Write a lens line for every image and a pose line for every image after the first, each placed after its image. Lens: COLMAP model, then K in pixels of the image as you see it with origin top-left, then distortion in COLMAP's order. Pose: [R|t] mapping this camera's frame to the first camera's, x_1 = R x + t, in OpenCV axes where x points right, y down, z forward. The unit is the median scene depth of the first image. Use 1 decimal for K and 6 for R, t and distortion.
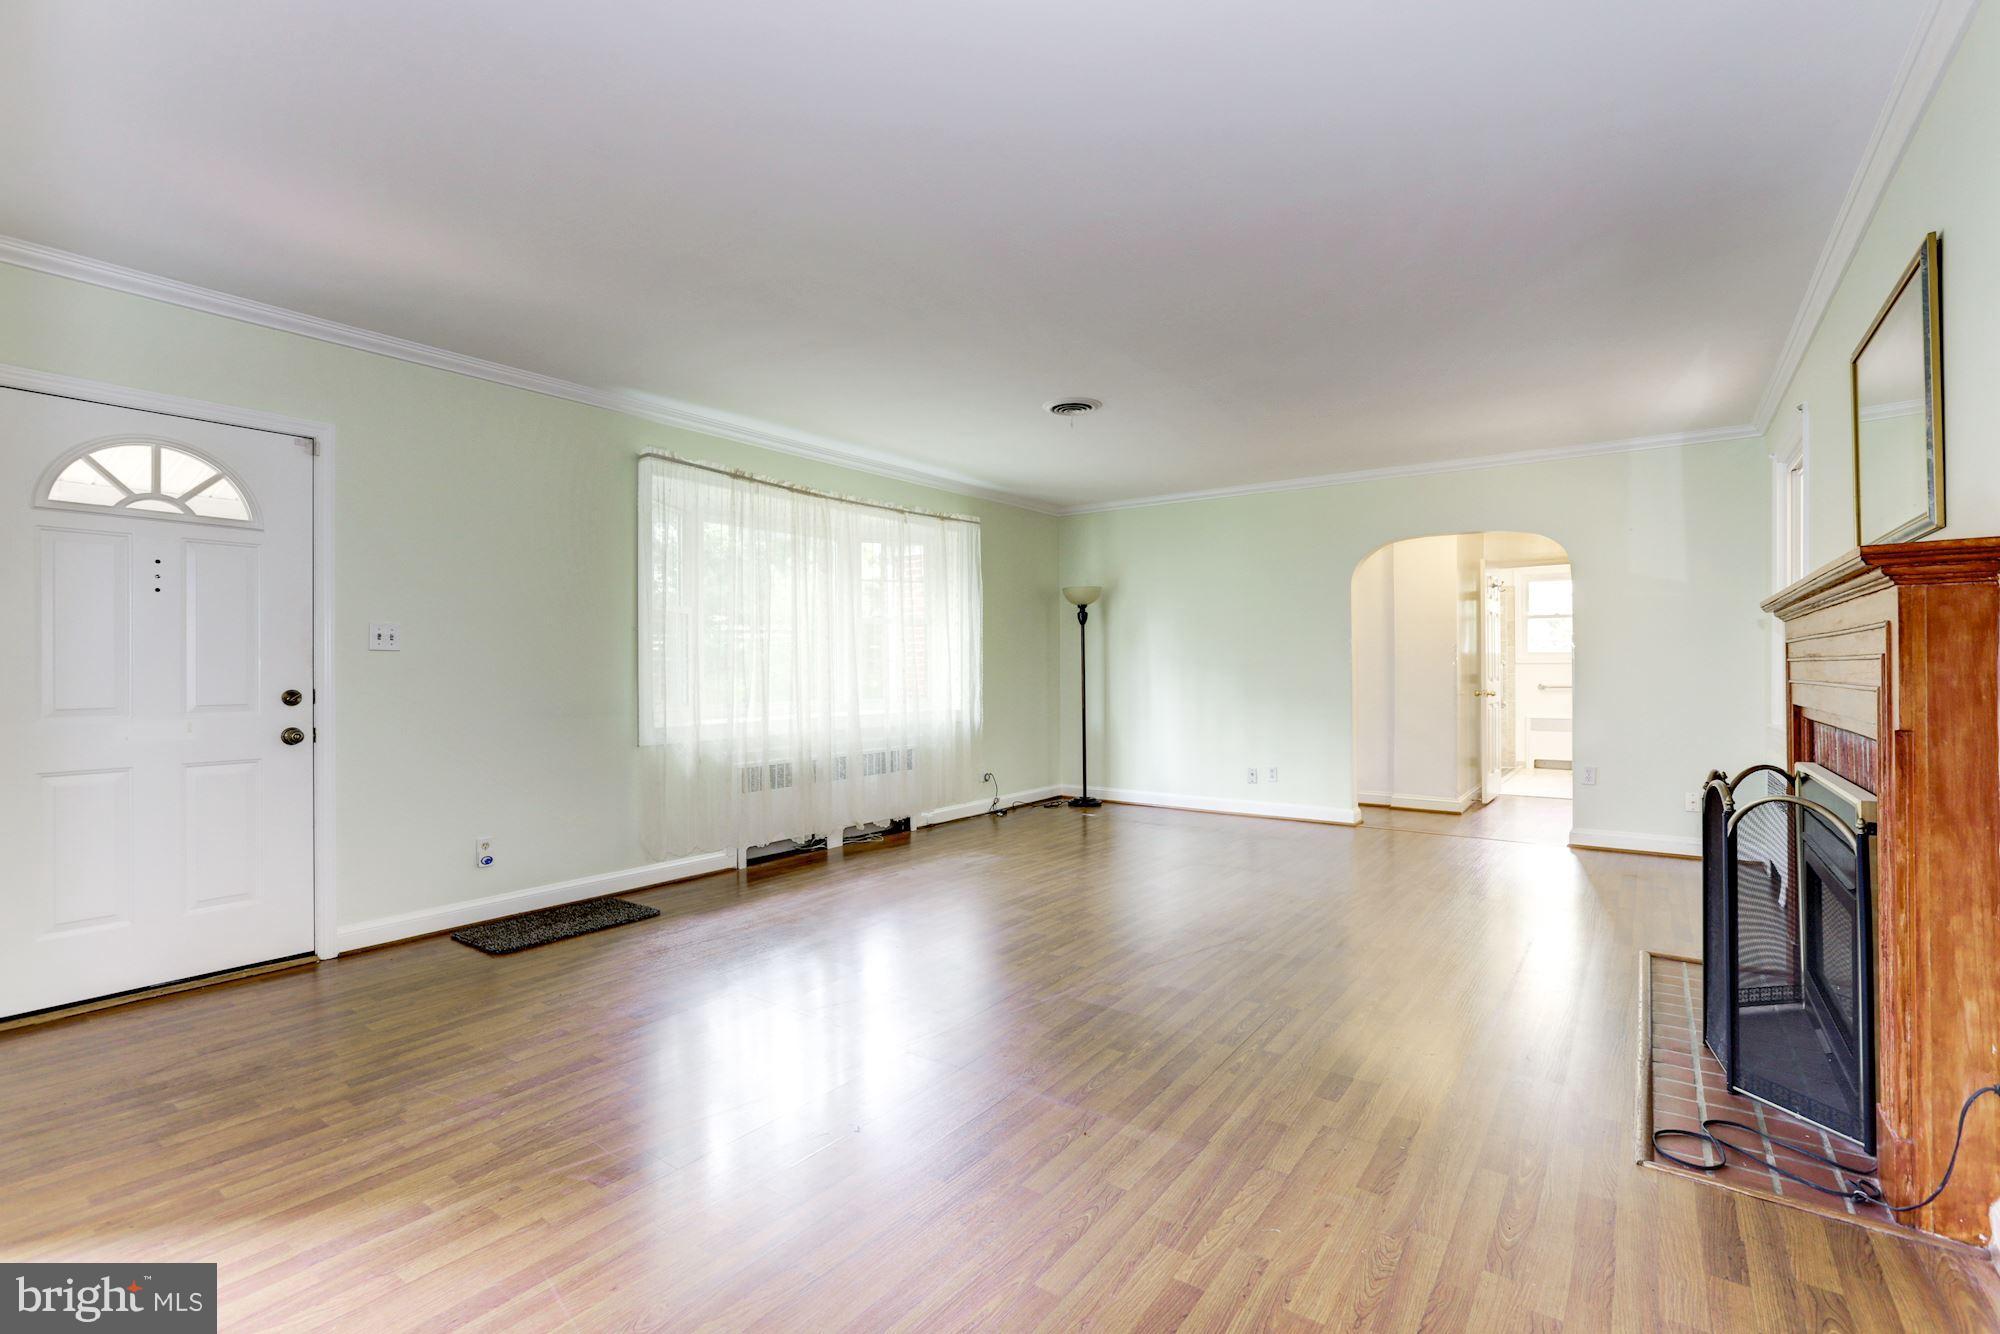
lens RADIAL K [[890.8, 0, 989.0], [0, 890.8, 668.6], [0, 0, 1]] dist [-0.003724, 0.000111]
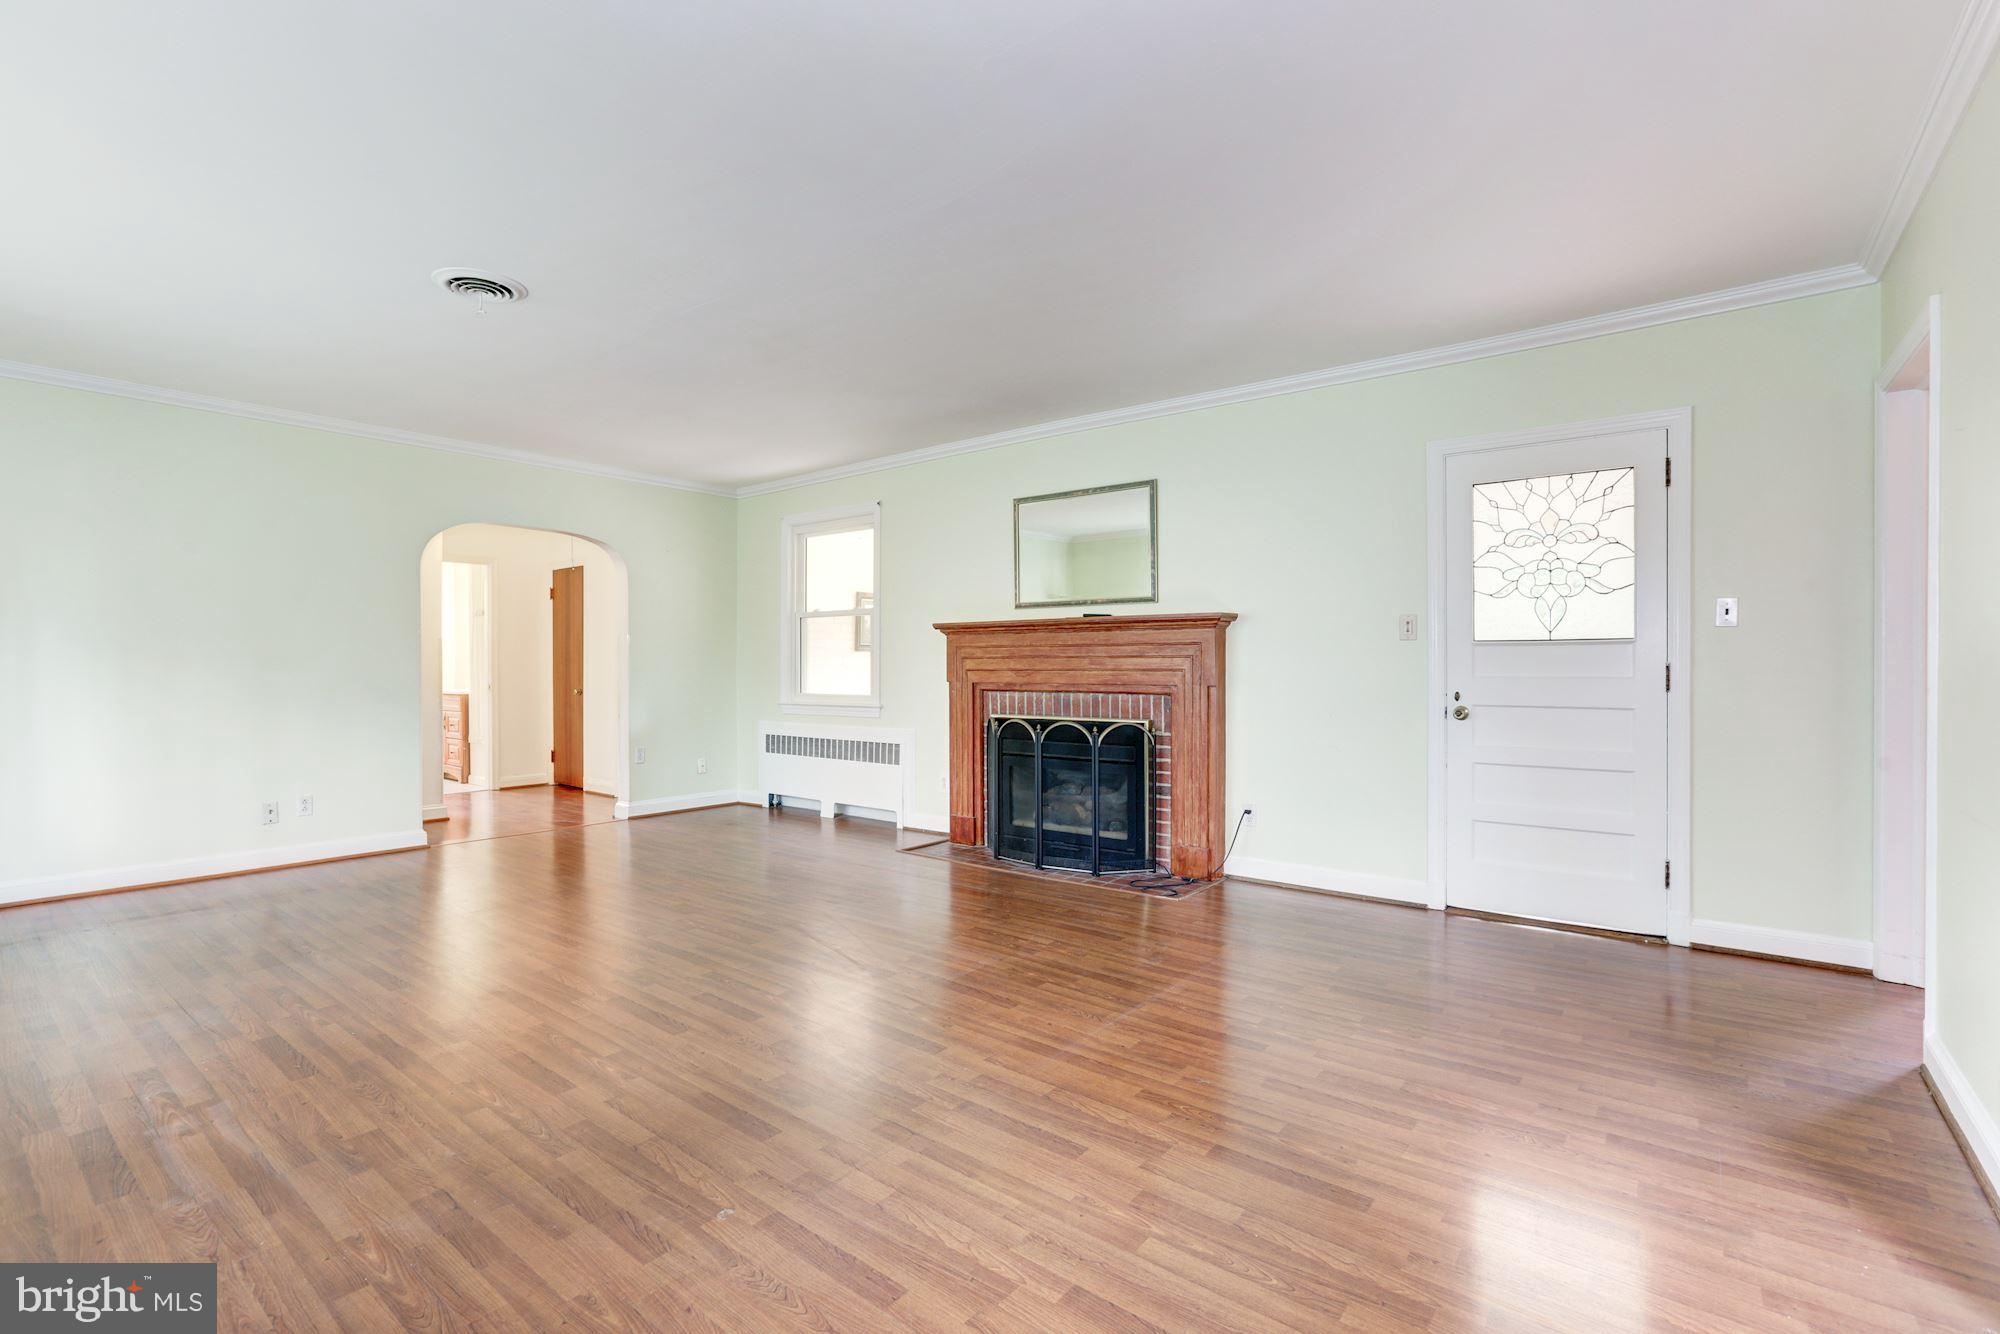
lens RADIAL K [[890.8, 0, 987.9], [0, 890.8, 663.9], [0, 0, 1]] dist [-0.003724, 0.000111]
pose [[0.043567, 0.001497, 0.999049, -1.247164], [0.001658, 0.999997, -0.001571, -0.000501], [-0.999049, 0.001725, 0.043564, 1.203566]]
